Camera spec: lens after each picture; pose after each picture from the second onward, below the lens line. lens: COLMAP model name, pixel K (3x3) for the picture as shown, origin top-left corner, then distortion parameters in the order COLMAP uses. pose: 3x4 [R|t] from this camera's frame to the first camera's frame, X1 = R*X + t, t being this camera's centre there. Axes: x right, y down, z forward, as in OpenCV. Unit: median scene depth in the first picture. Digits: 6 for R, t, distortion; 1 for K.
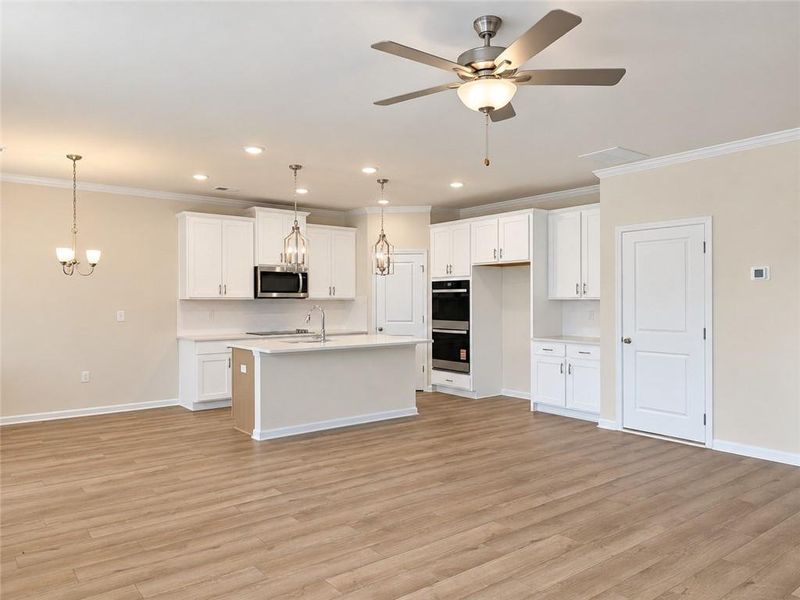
lens RADIAL K [[588.5, 0, 398.1], [0, 588.5, 302.4], [0, 0, 1]] dist [0.025151, 0.004967]
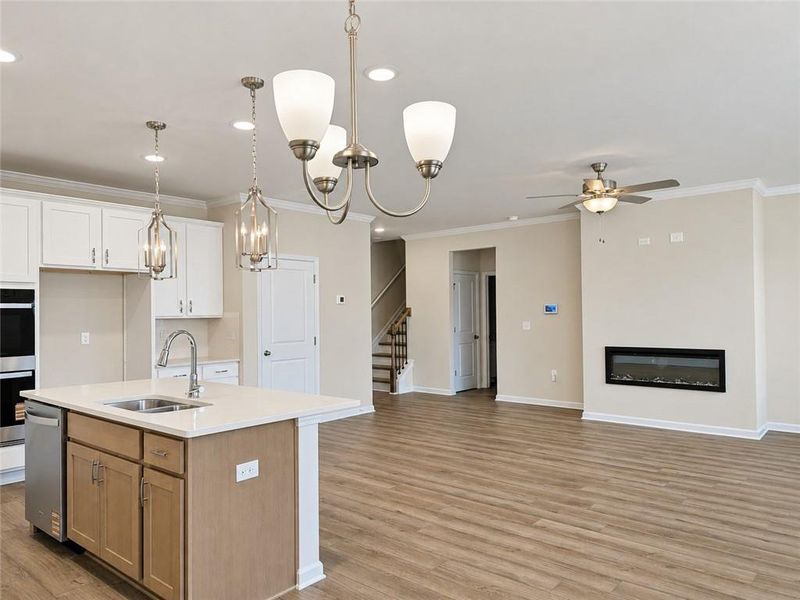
lens RADIAL K [[549.1, 0, 398.4], [0, 549.1, 303.9], [0, 0, 1]] dist [0.038776, -0.001751]
pose [[-0.206780, 0.019404, 0.978195, -0.788469], [0.014633, 0.999753, -0.016738, -0.009878], [-0.978278, 0.010852, -0.207013, 1.077430]]
